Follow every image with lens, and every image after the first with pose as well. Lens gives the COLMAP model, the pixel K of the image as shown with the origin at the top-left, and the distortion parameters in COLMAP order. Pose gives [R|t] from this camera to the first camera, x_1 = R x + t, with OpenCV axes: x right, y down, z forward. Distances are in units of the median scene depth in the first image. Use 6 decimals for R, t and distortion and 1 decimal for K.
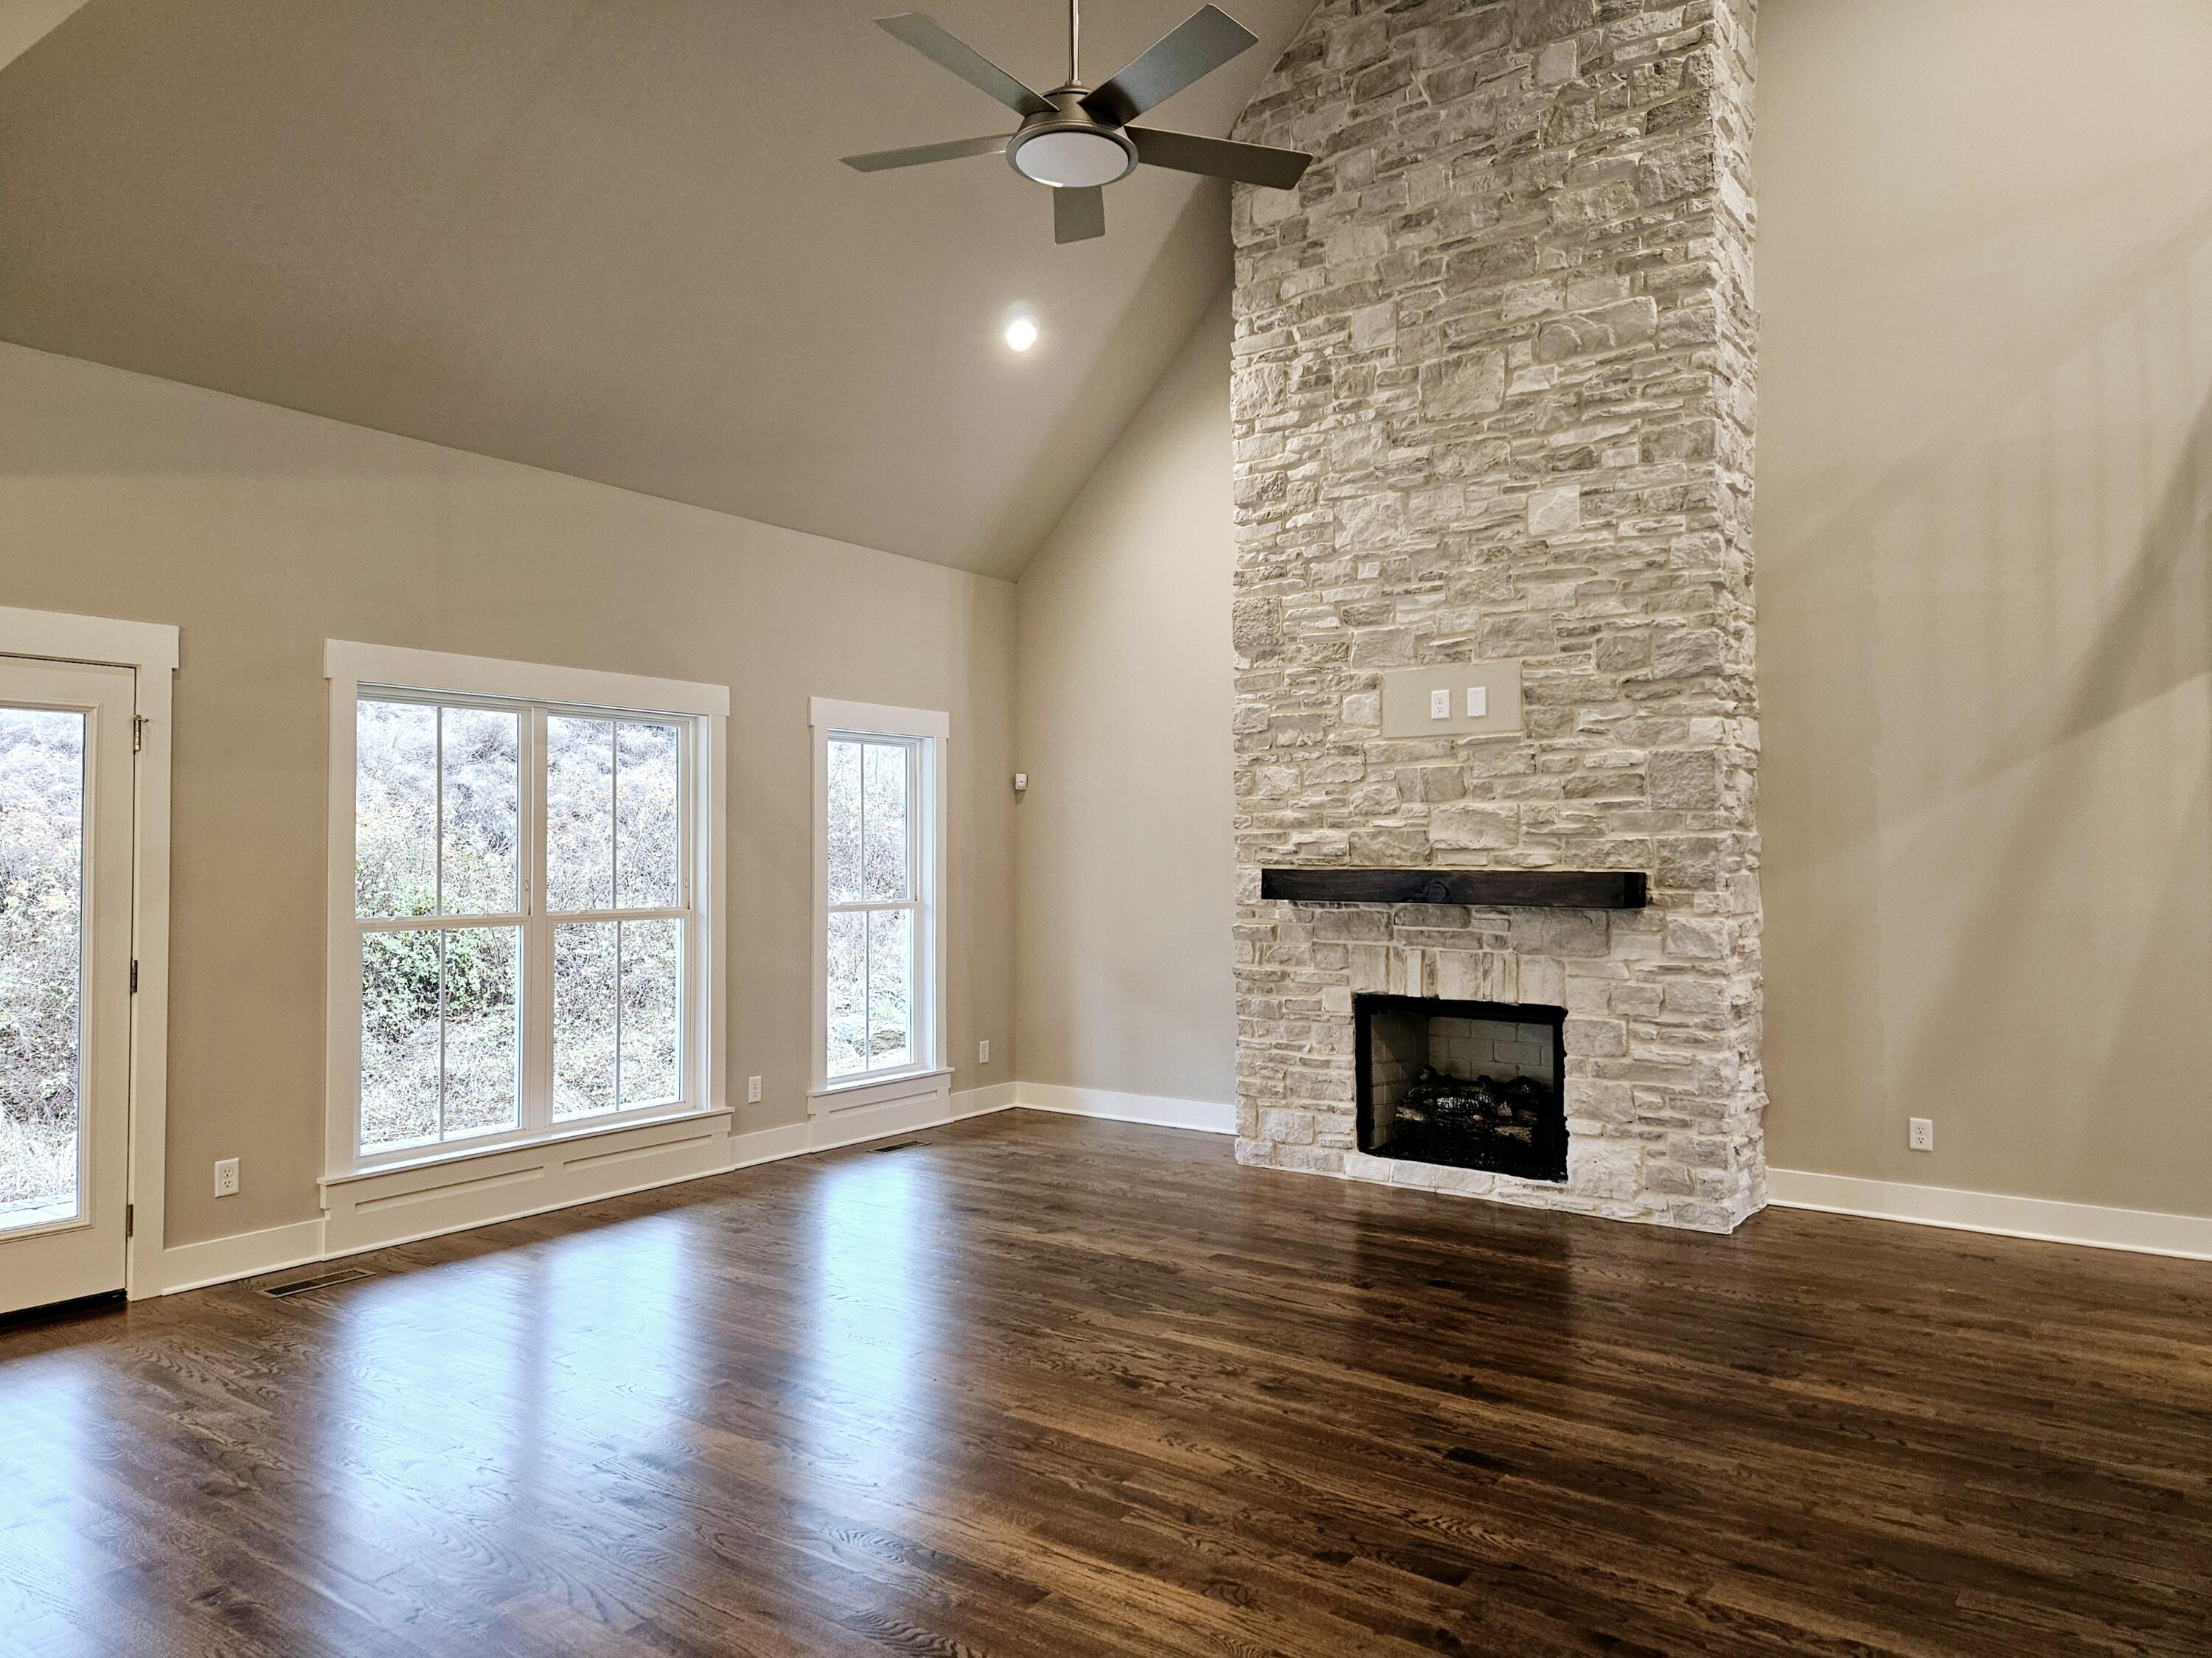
lens RADIAL K [[1474.3, 0, 1092.0], [0, 1474.3, 823.9], [0, 0, 1]] dist [0.087187, -0.069215]
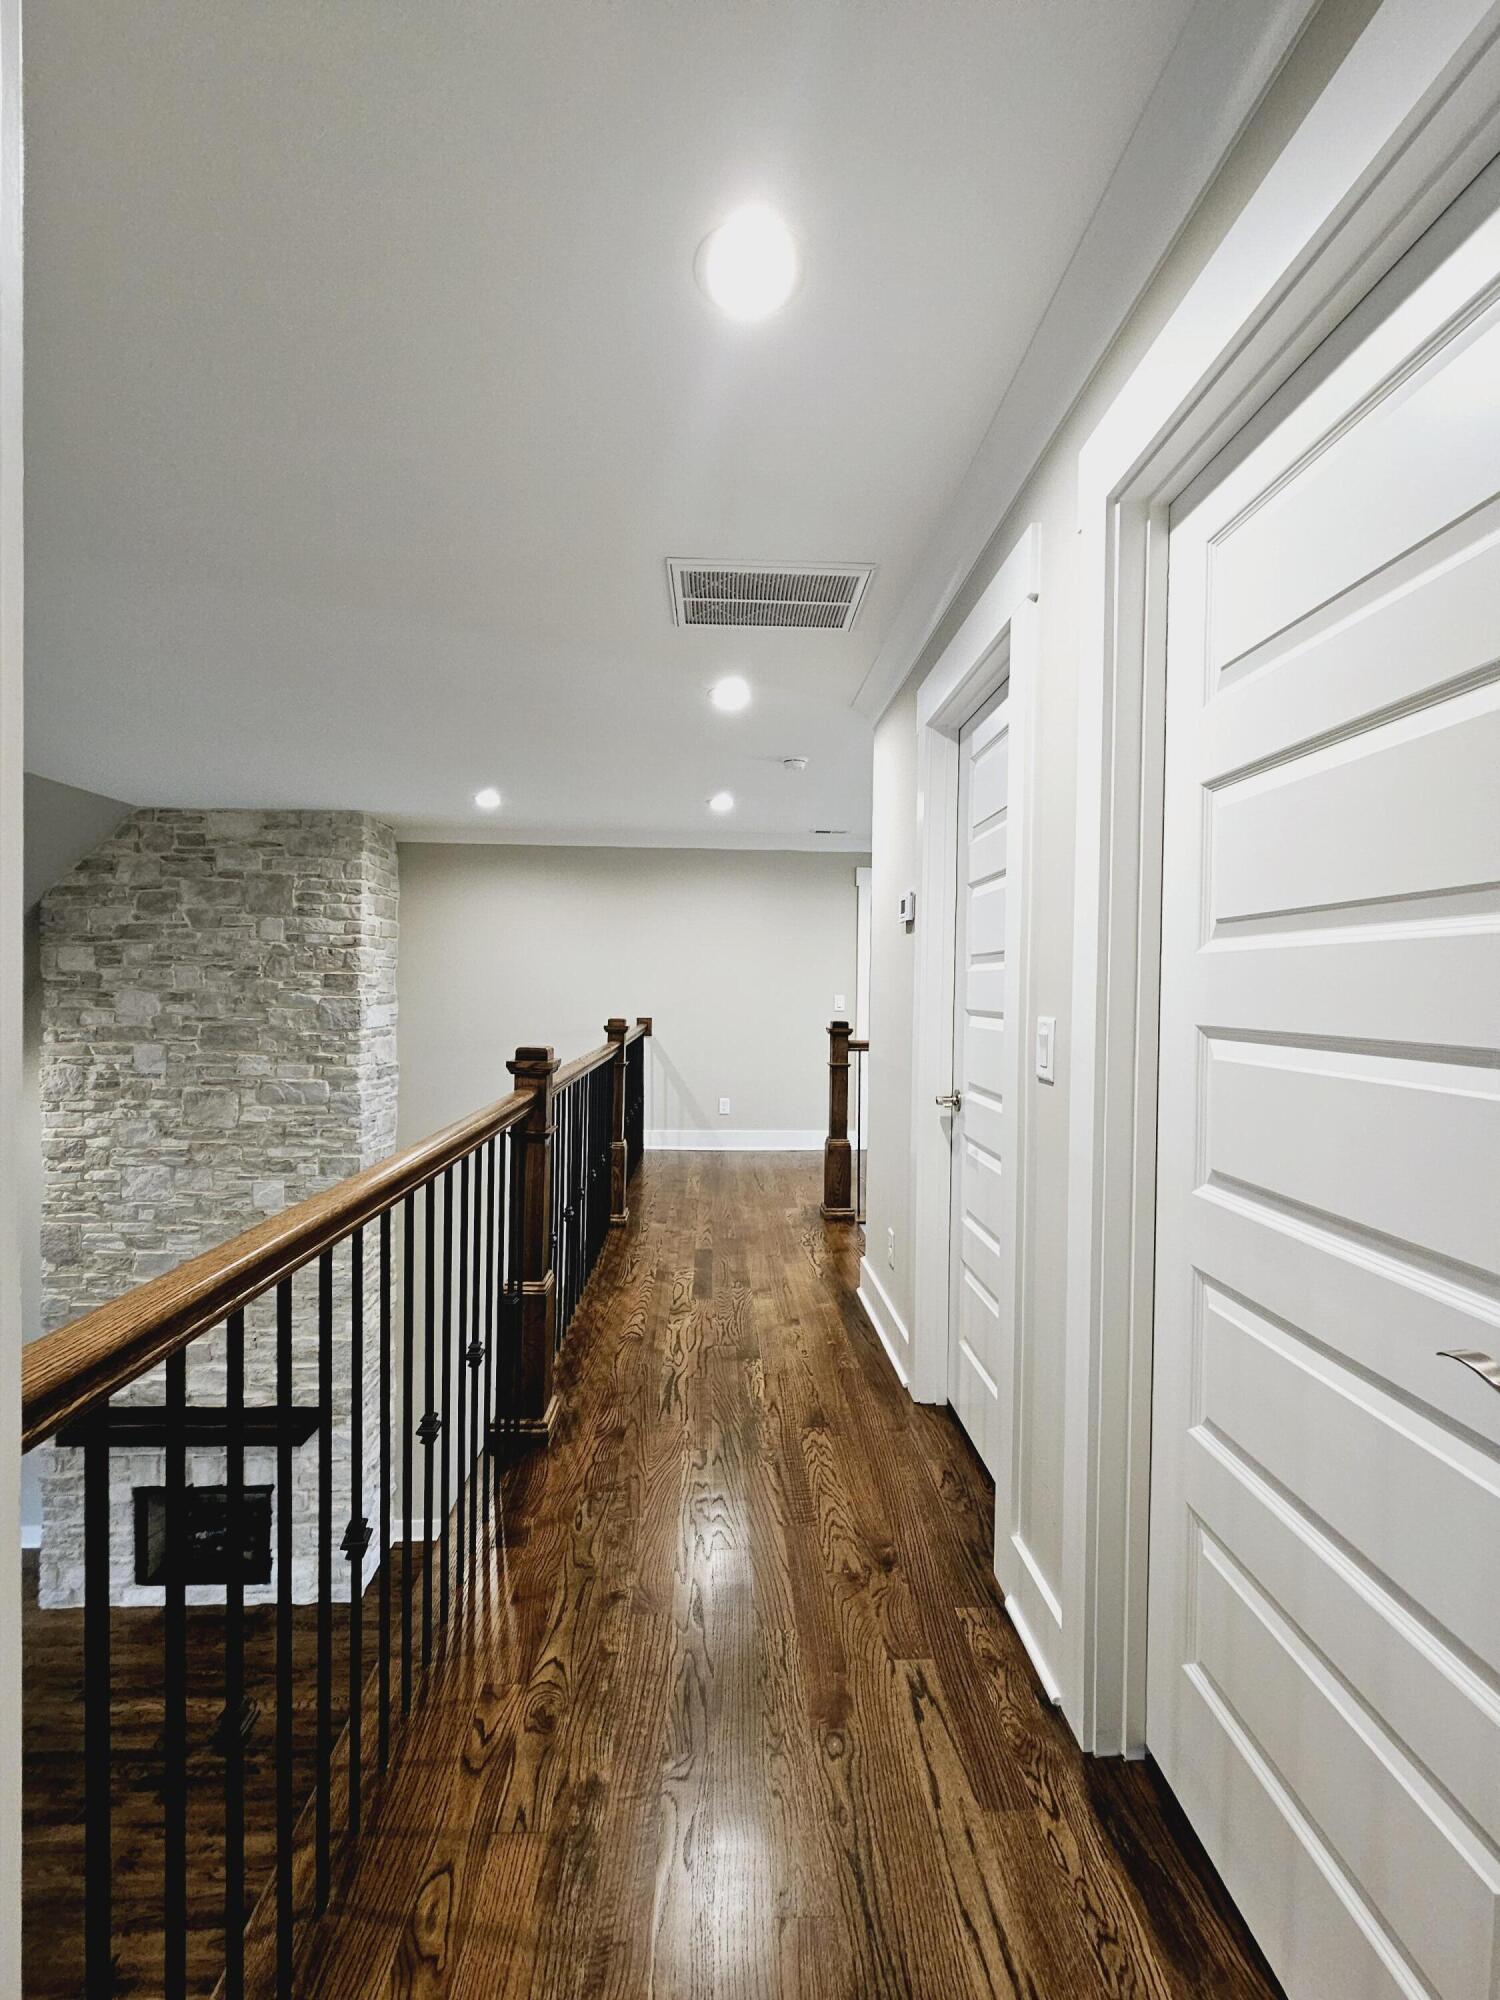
lens RADIAL K [[816.0, 0, 742.3], [0, 816.0, 998.3], [0, 0, 1]] dist [-0.001696, 0.001037]
pose [[0.785814, 0.003976, 0.618450, 0.153128], [-0.029553, 0.999078, 0.031127, -0.454172], [-0.617756, -0.042737, 0.785208, -0.038554]]
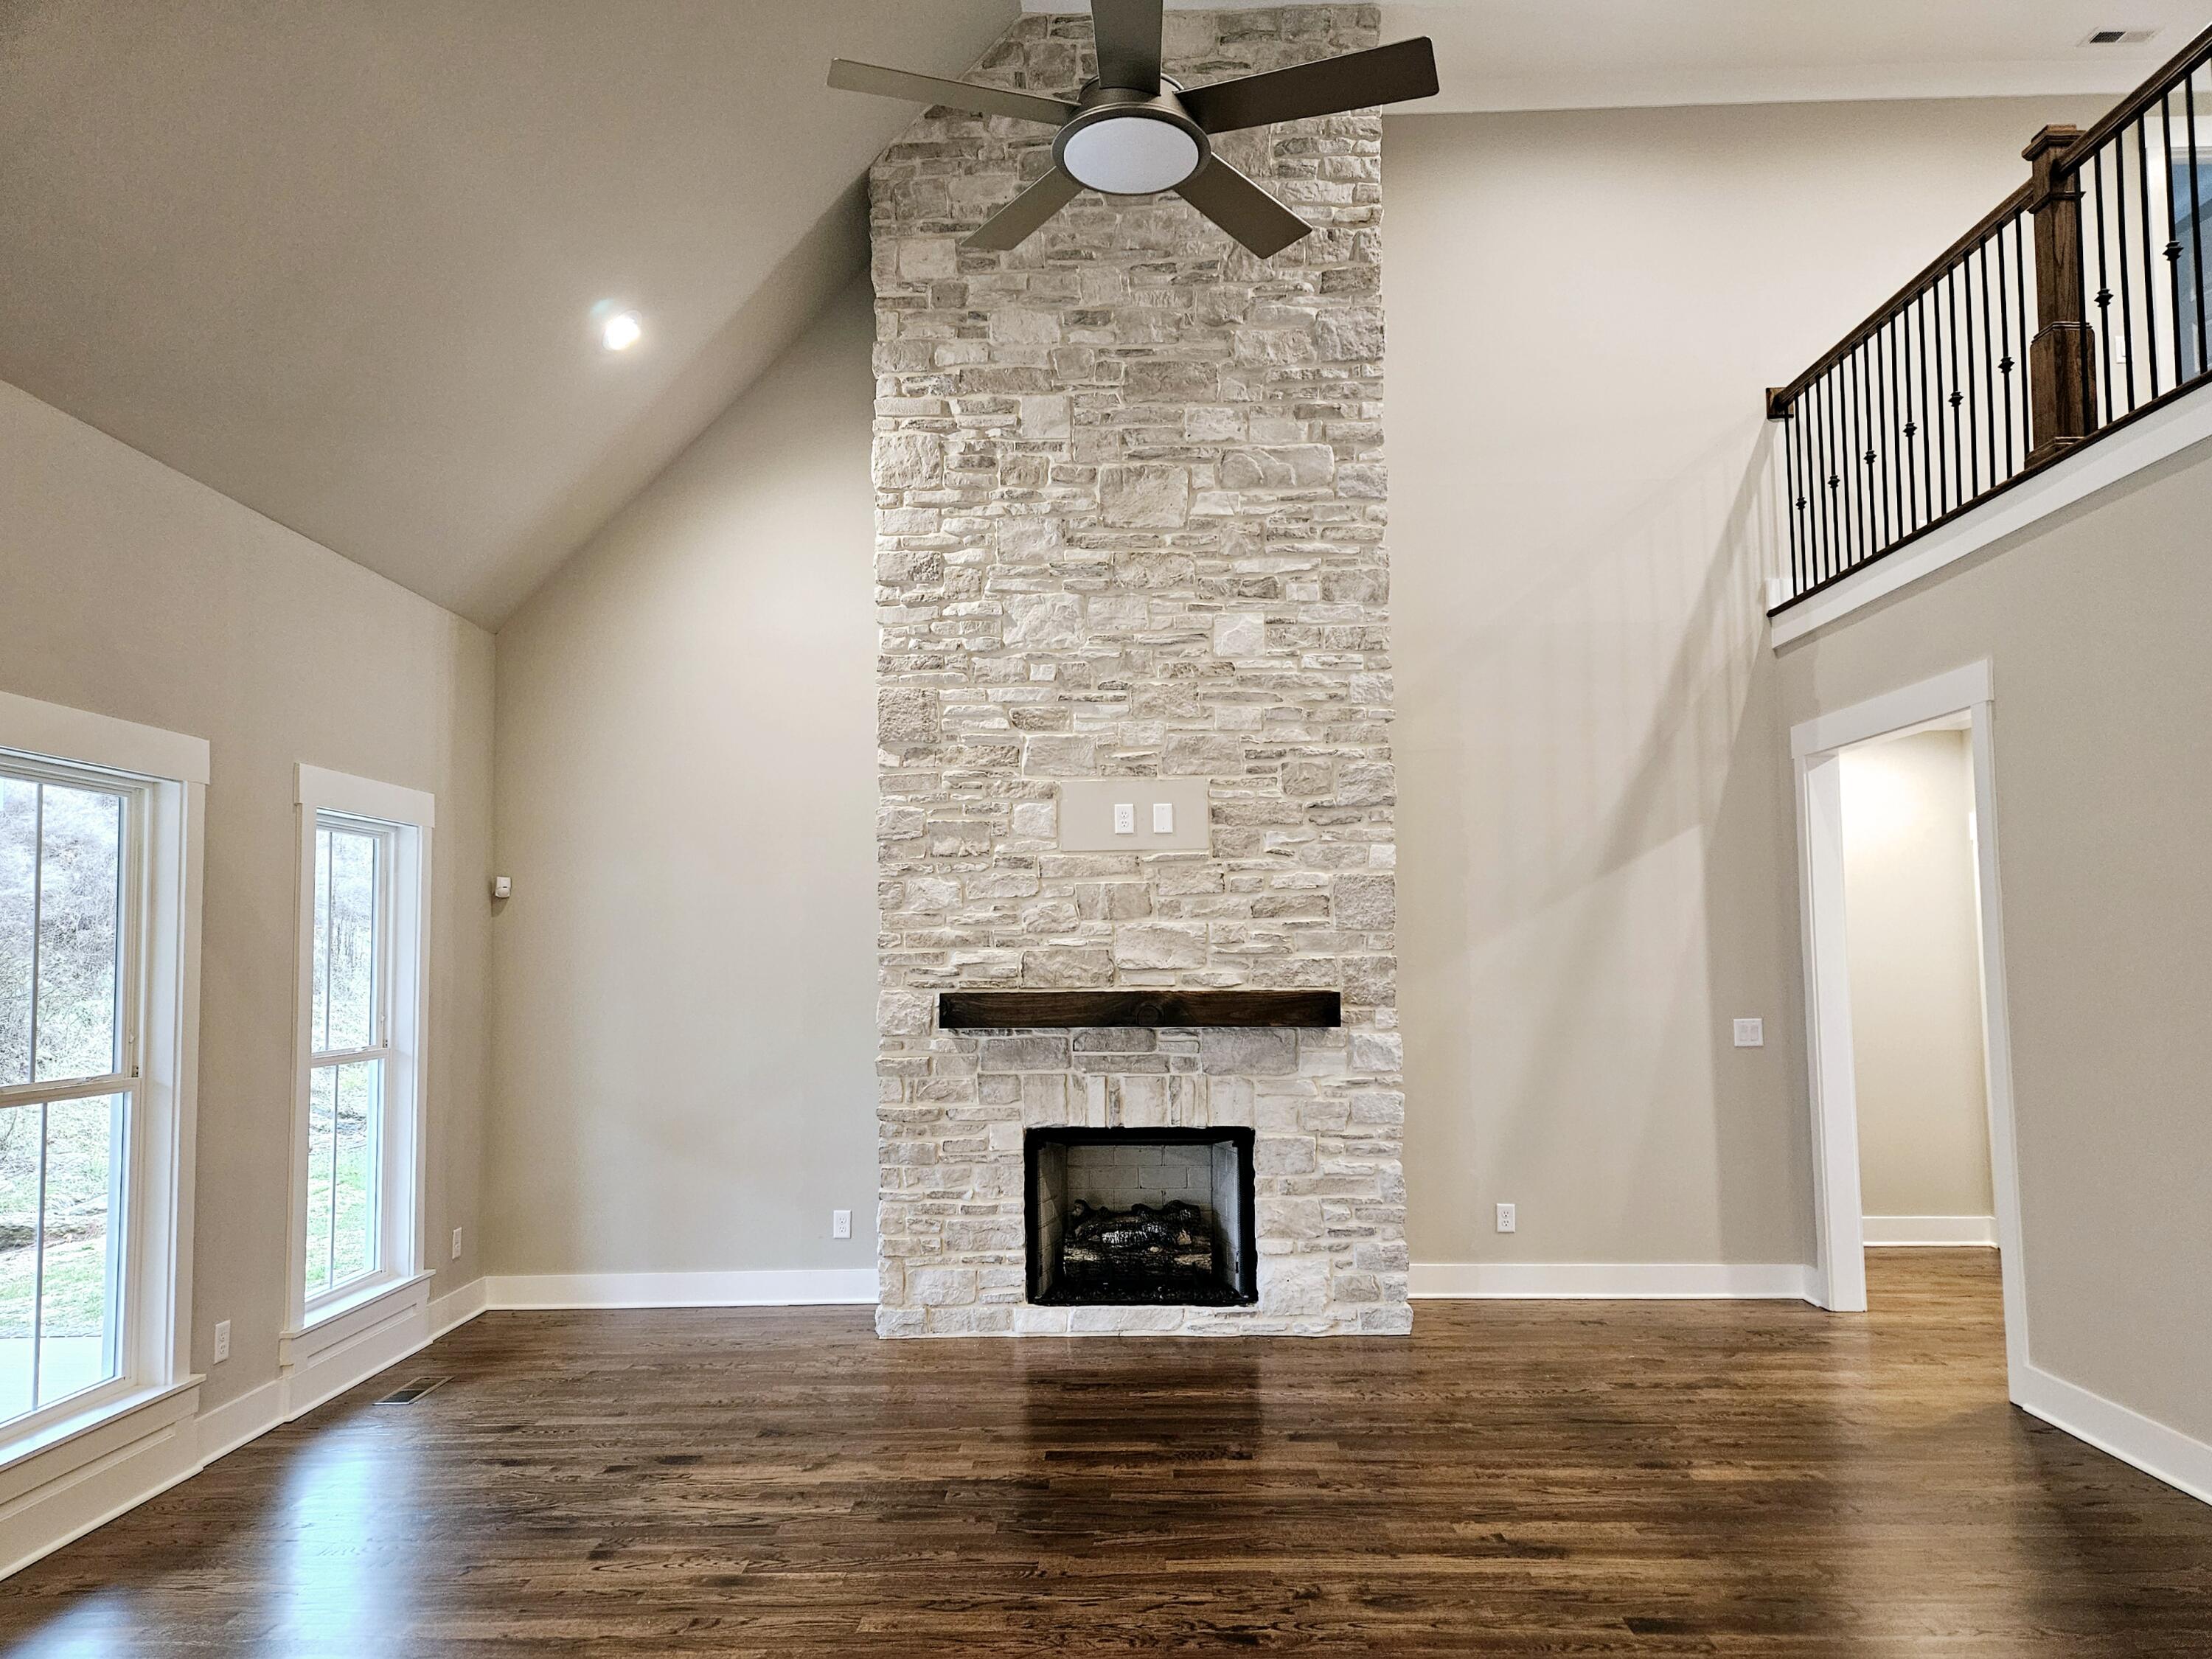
lens RADIAL K [[1474.4, 0, 1103.7], [0, 1474.4, 869.1], [0, 0, 1]] dist [0.087187, -0.069215]
pose [[0.819111, 0.029060, 0.572898, -0.323424], [-0.002936, 0.998915, -0.046472, -0.003380], [-0.573627, 0.036384, 0.818308, 0.225316]]
